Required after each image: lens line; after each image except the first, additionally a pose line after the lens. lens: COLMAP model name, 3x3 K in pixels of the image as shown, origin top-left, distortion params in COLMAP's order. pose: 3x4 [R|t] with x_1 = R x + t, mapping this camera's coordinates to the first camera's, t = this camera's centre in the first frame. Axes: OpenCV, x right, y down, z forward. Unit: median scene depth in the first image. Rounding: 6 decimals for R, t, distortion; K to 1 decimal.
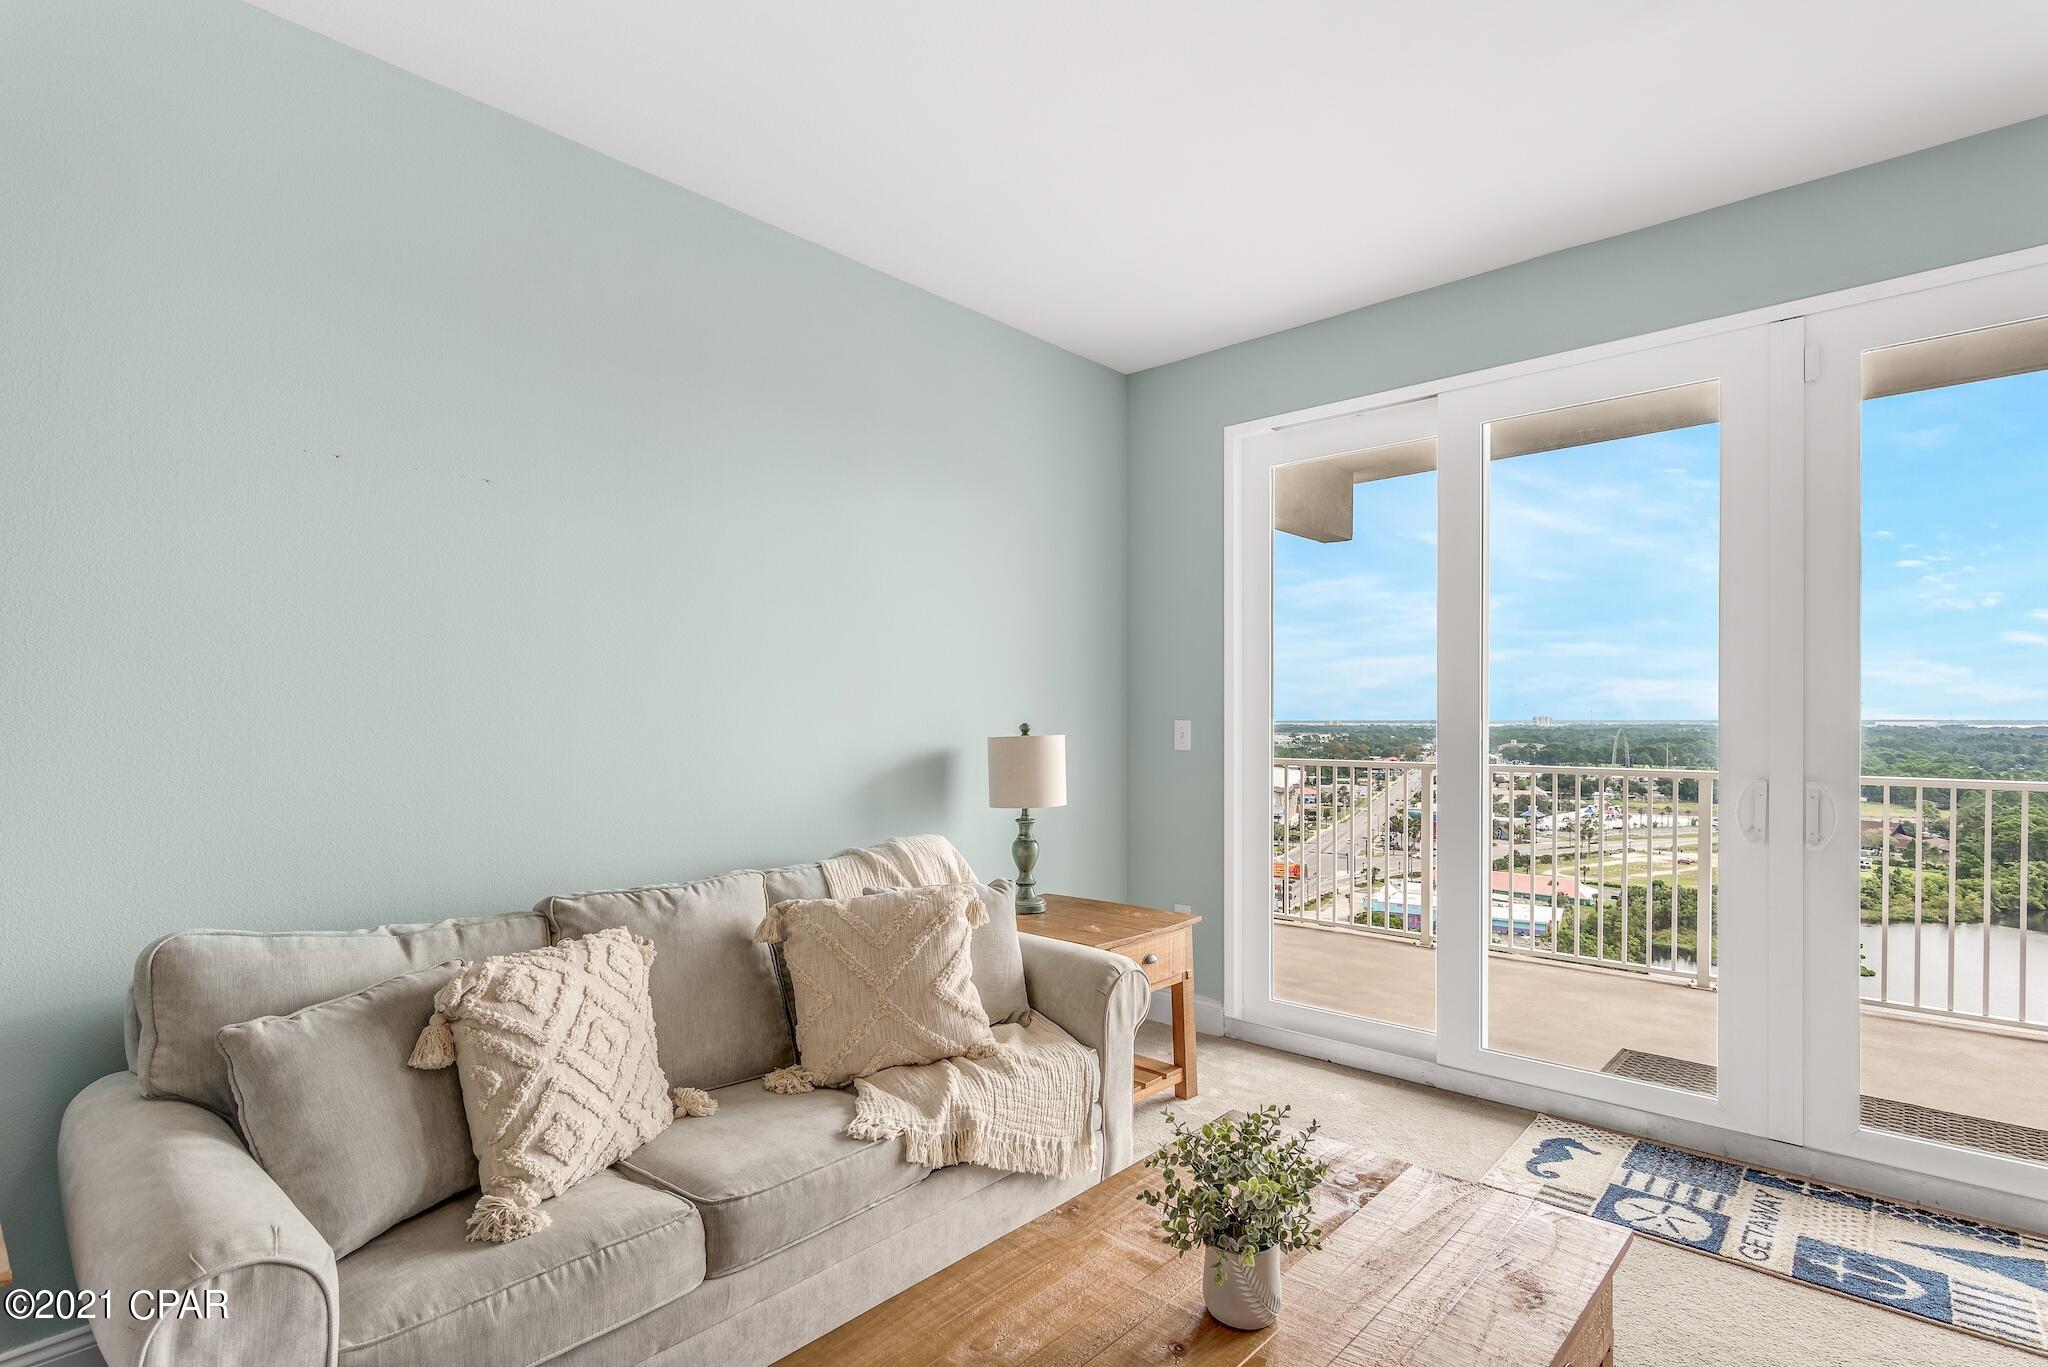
lens RADIAL K [[1031.1, 0, 1073.1], [0, 1031.1, 711.4], [0, 0, 1]] dist [0.007748, 0.001232]
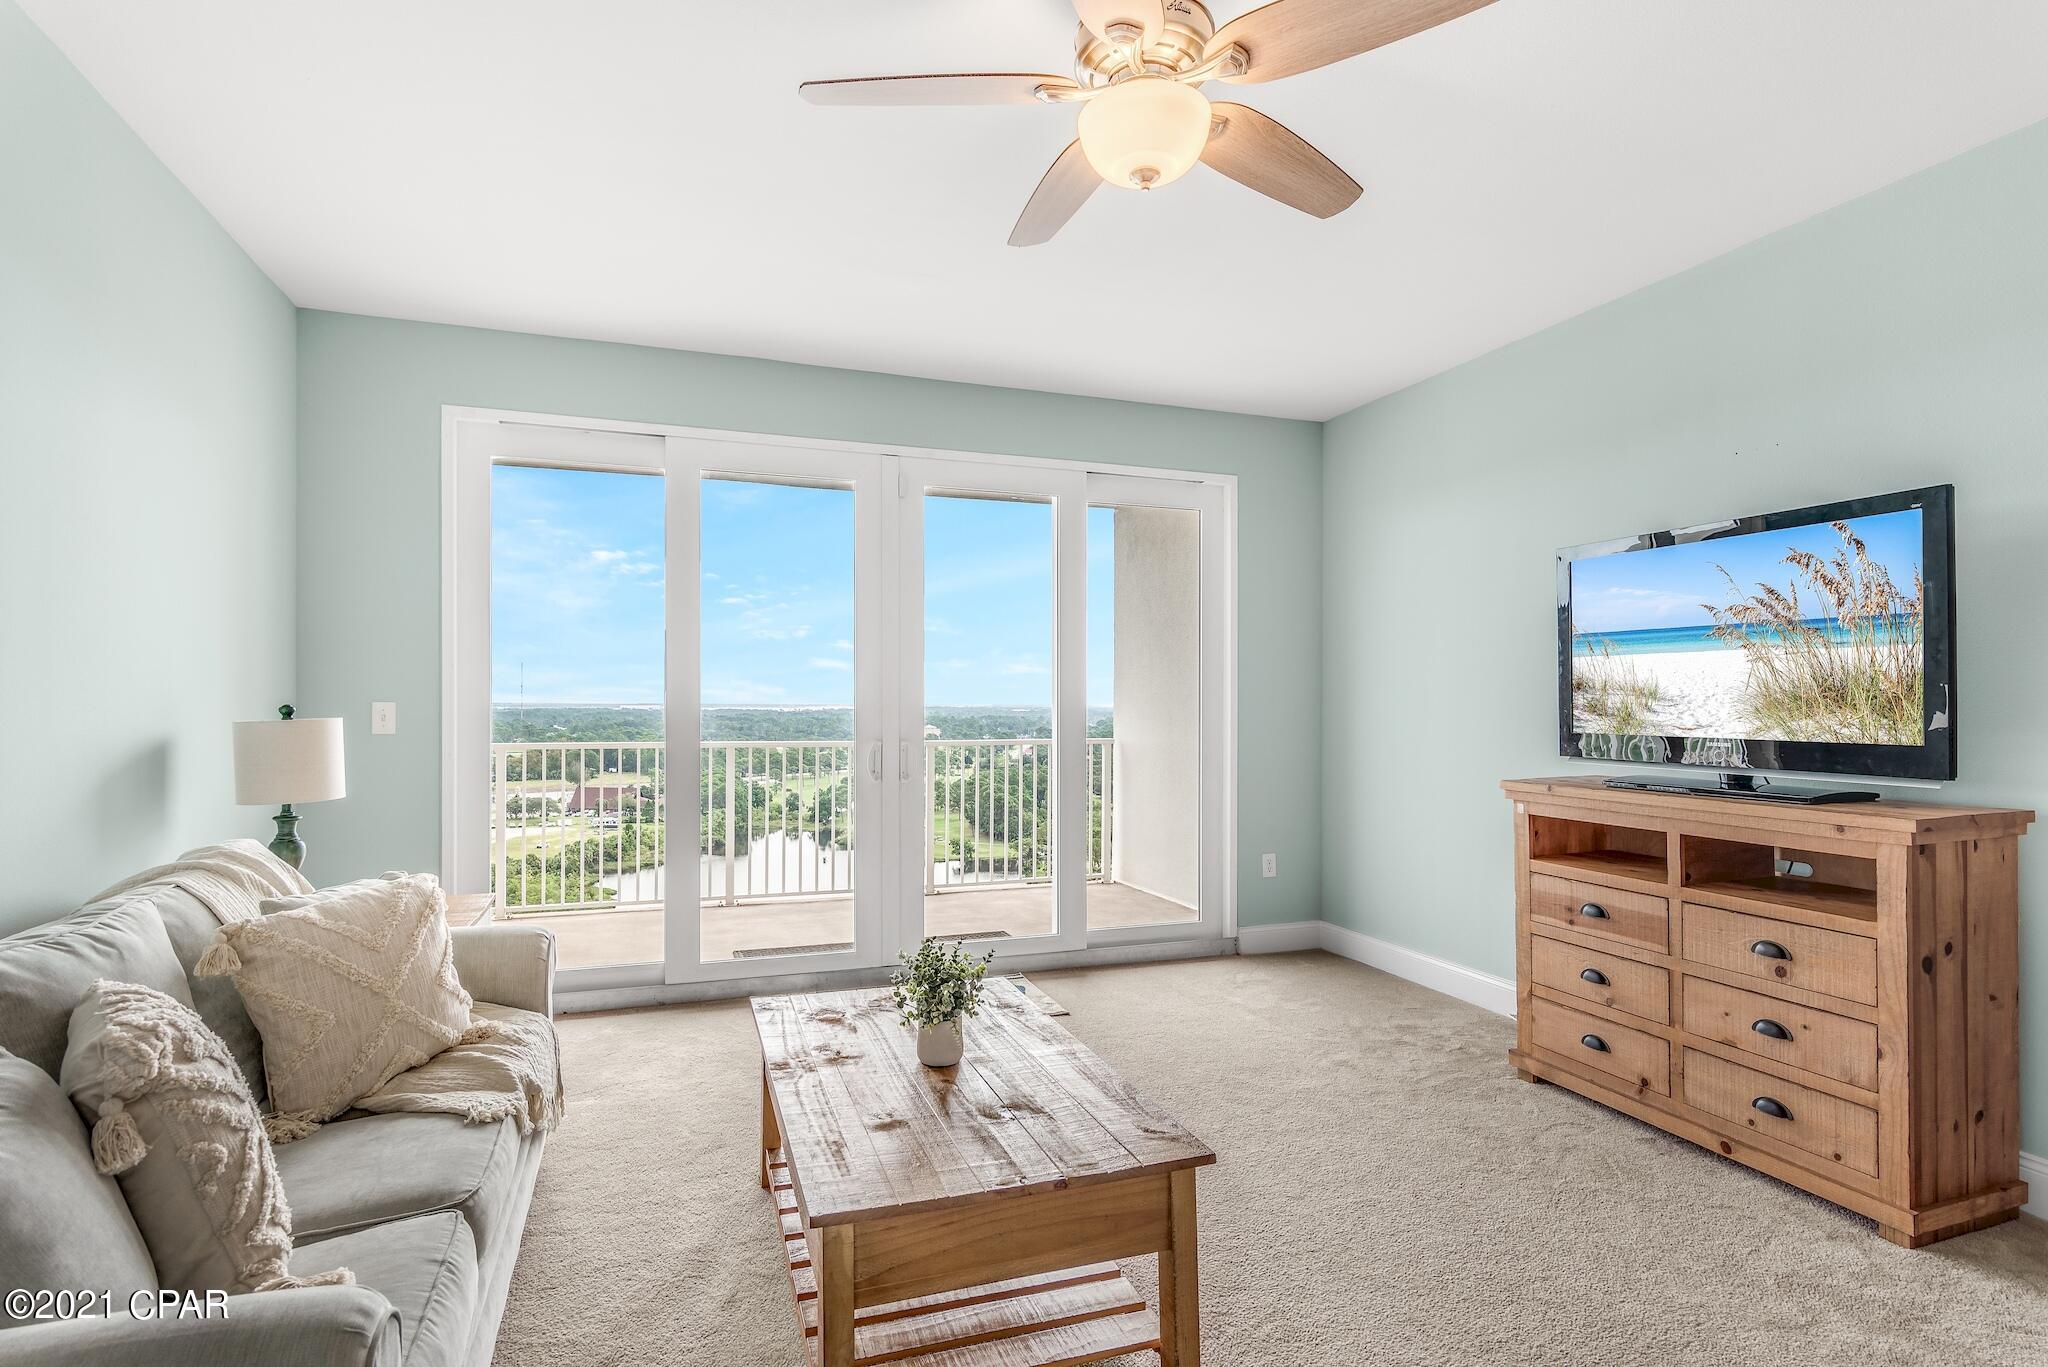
lens RADIAL K [[1031.1, 0, 1026.8], [0, 1031.1, 691.2], [0, 0, 1]] dist [0.007748, 0.001232]
pose [[0.478607, 0.011701, 0.877951, -0.713280], [-0.006556, 0.999931, -0.009753, 0.006366], [-0.878005, -0.001088, 0.478650, 0.063731]]
